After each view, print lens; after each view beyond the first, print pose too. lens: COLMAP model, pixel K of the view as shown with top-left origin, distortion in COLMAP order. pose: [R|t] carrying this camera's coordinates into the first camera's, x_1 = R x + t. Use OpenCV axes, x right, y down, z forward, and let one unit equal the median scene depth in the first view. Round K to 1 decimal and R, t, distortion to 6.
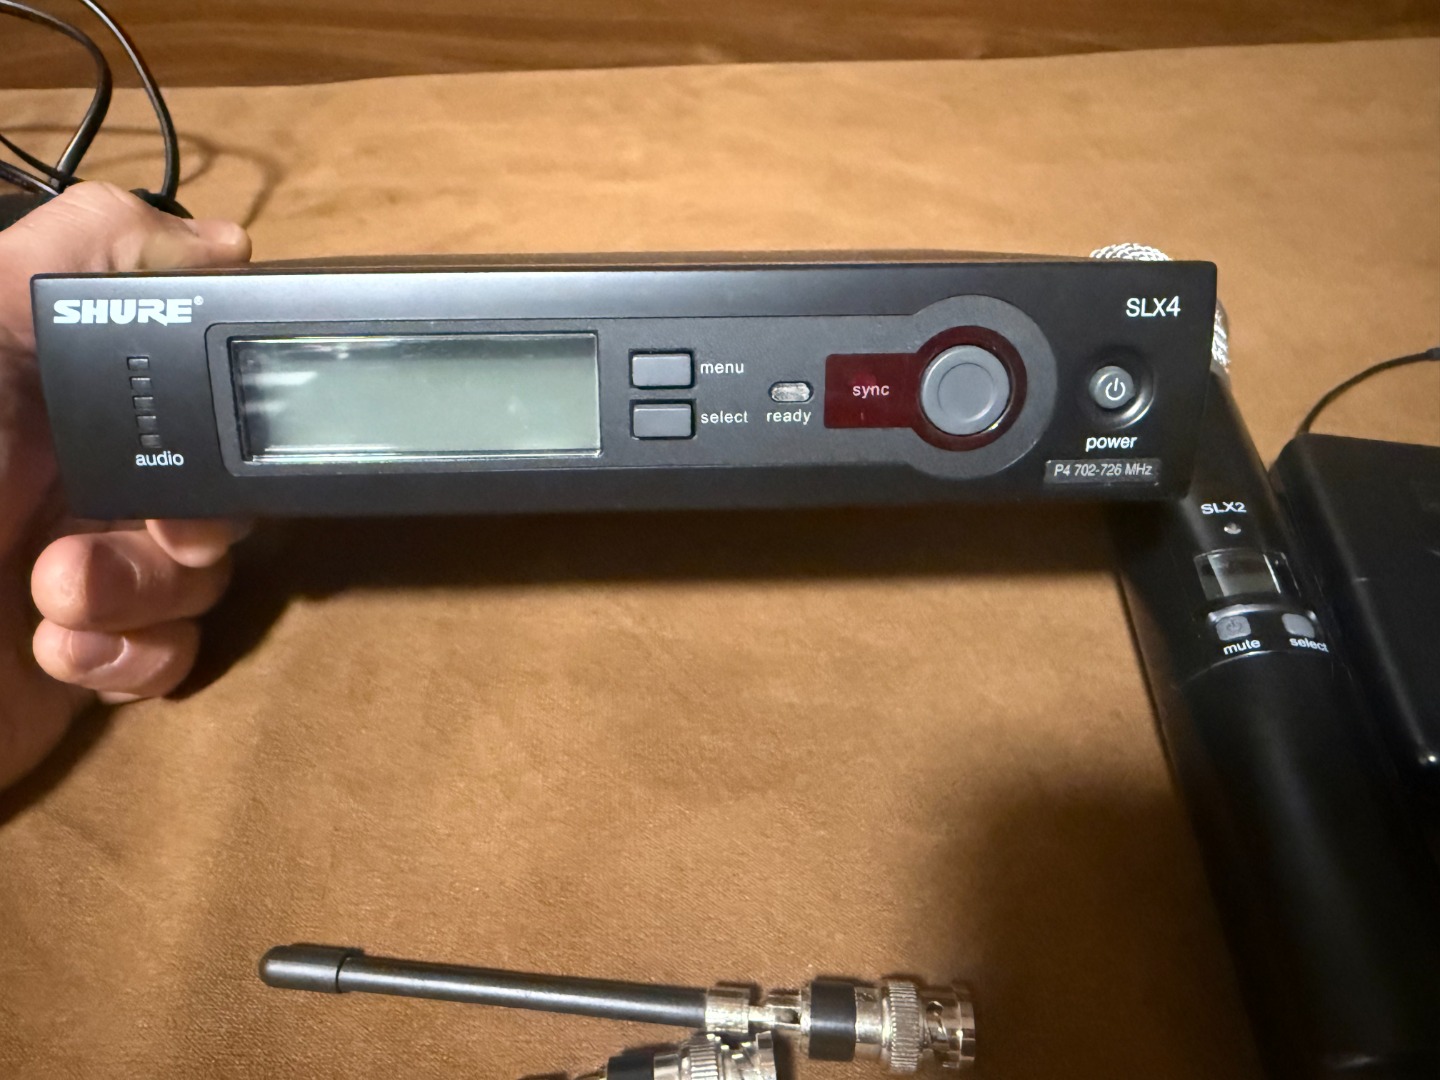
lens RADIAL K [[1051.6, 0, 720.0], [0, 1051.6, 539.8], [0, 0, 1]] dist [-0.000406, 0.001915]
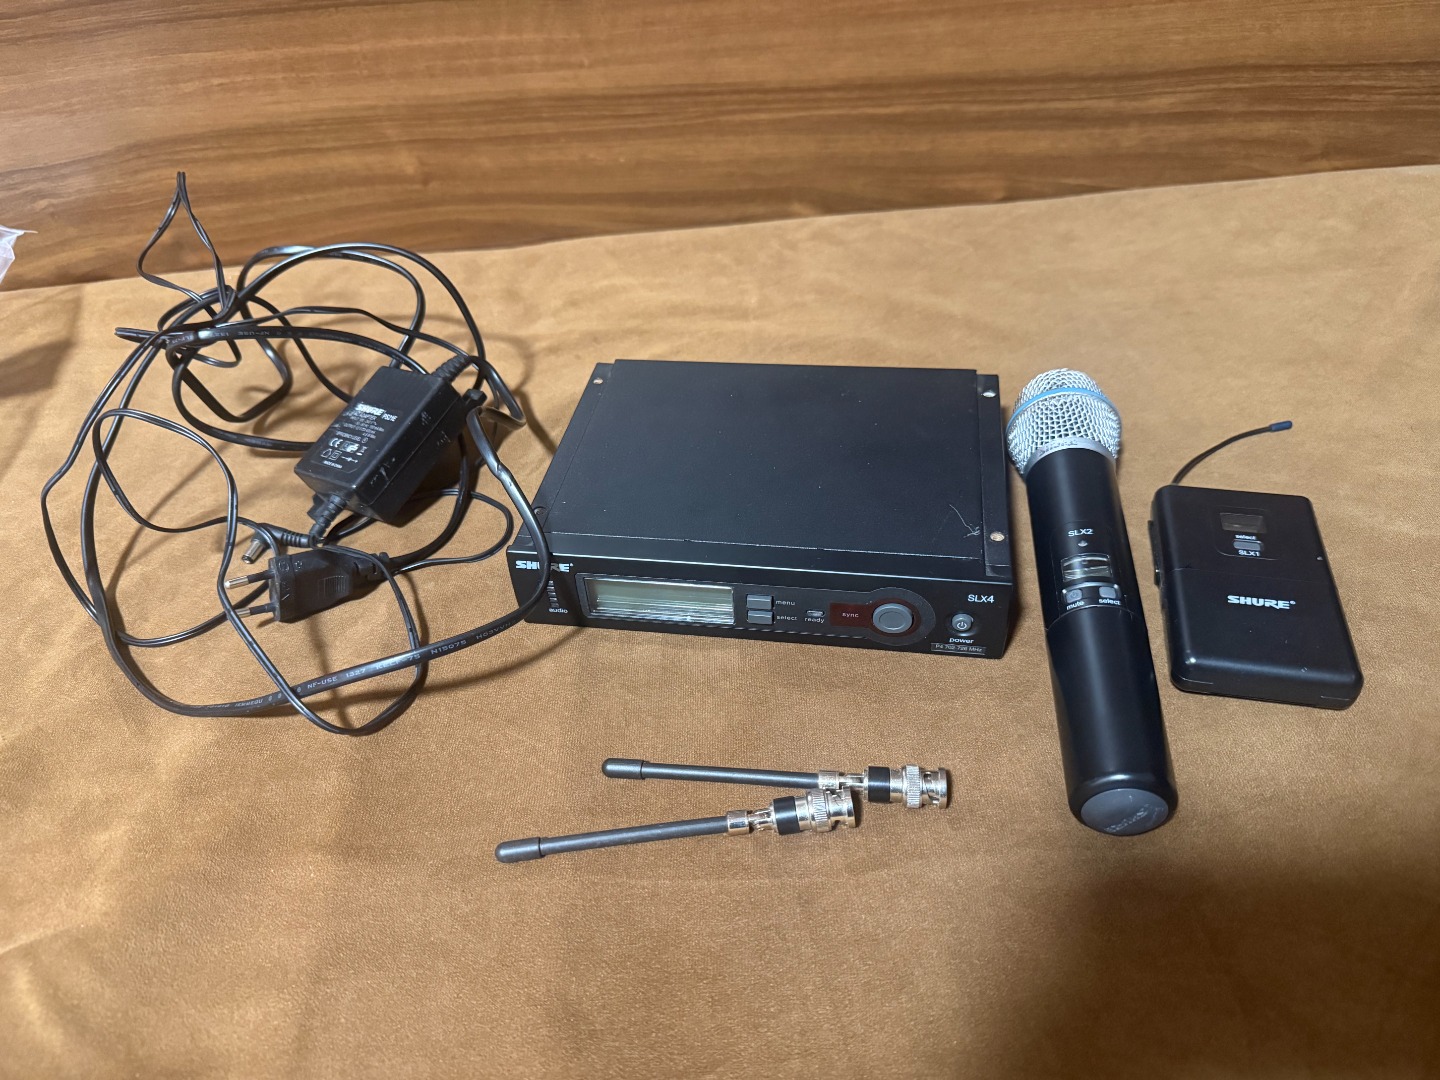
lens RADIAL K [[1009.0, 0, 718.4], [0, 1009.0, 543.8], [0, 0, 1]] dist [0.076321, 0.000201]
pose [[0.994855, -0.027975, -0.097365, -0.000602], [0.026067, 0.999443, -0.020818, 0.005804], [0.097893, 0.018173, 0.995031, -0.462273]]
